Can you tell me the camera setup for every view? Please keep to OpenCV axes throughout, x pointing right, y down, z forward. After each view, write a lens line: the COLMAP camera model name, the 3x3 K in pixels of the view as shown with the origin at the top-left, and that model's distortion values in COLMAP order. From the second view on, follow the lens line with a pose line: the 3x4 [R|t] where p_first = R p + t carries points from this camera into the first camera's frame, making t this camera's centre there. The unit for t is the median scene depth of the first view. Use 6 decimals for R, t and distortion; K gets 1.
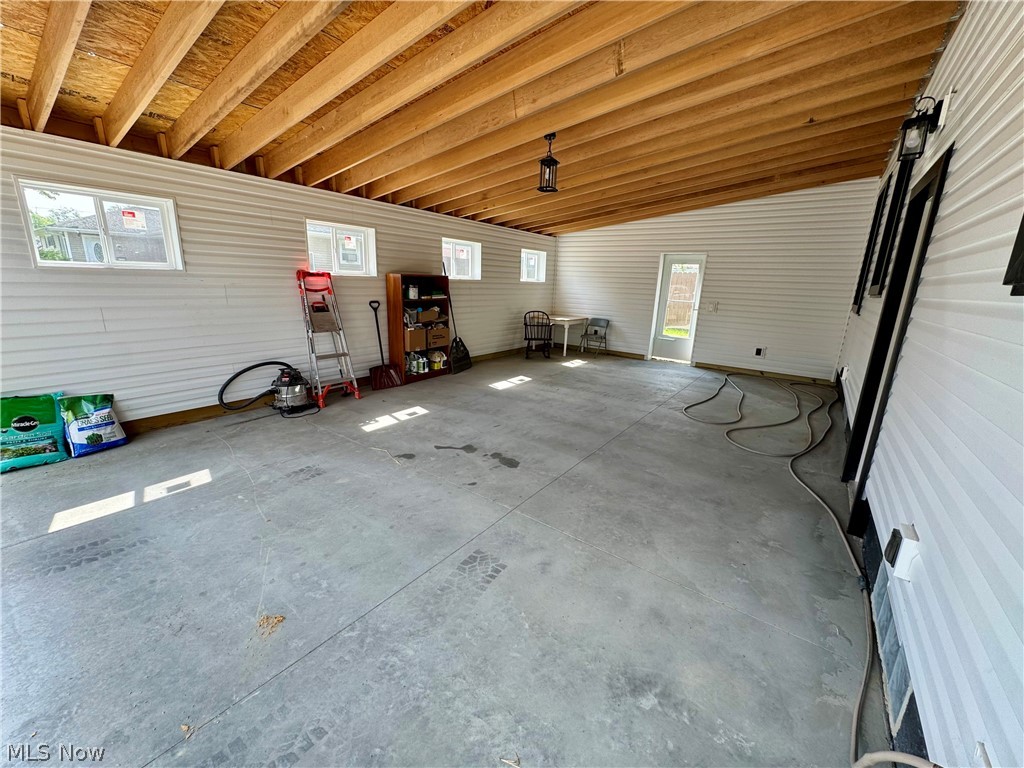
lens RADIAL K [[409.7, 0, 512.4], [0, 409.7, 384.1], [0, 0, 1]] dist [-0.002132, -0.000061]
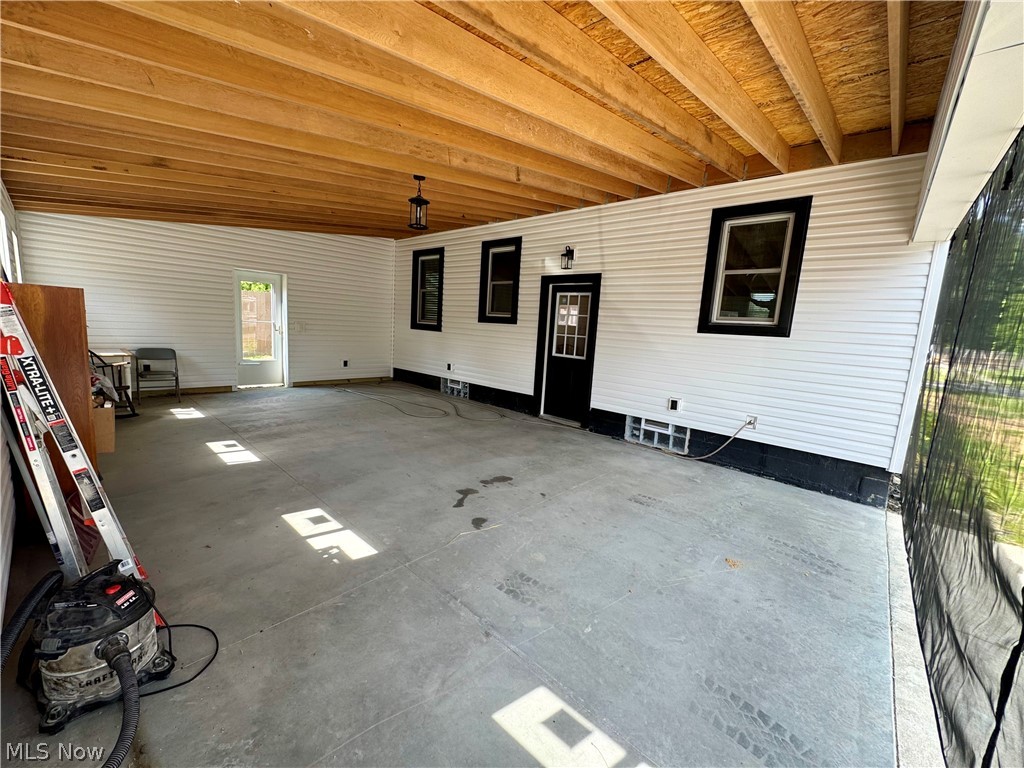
lens RADIAL K [[409.7, 0, 512.4], [0, 409.7, 384.1], [0, 0, 1]] dist [-0.002132, -0.000061]
pose [[0.099438, -0.174306, 0.979658, -1.005166], [0.186234, 0.970400, 0.153755, -0.218458], [-0.977460, 0.167157, 0.128957, 0.736943]]
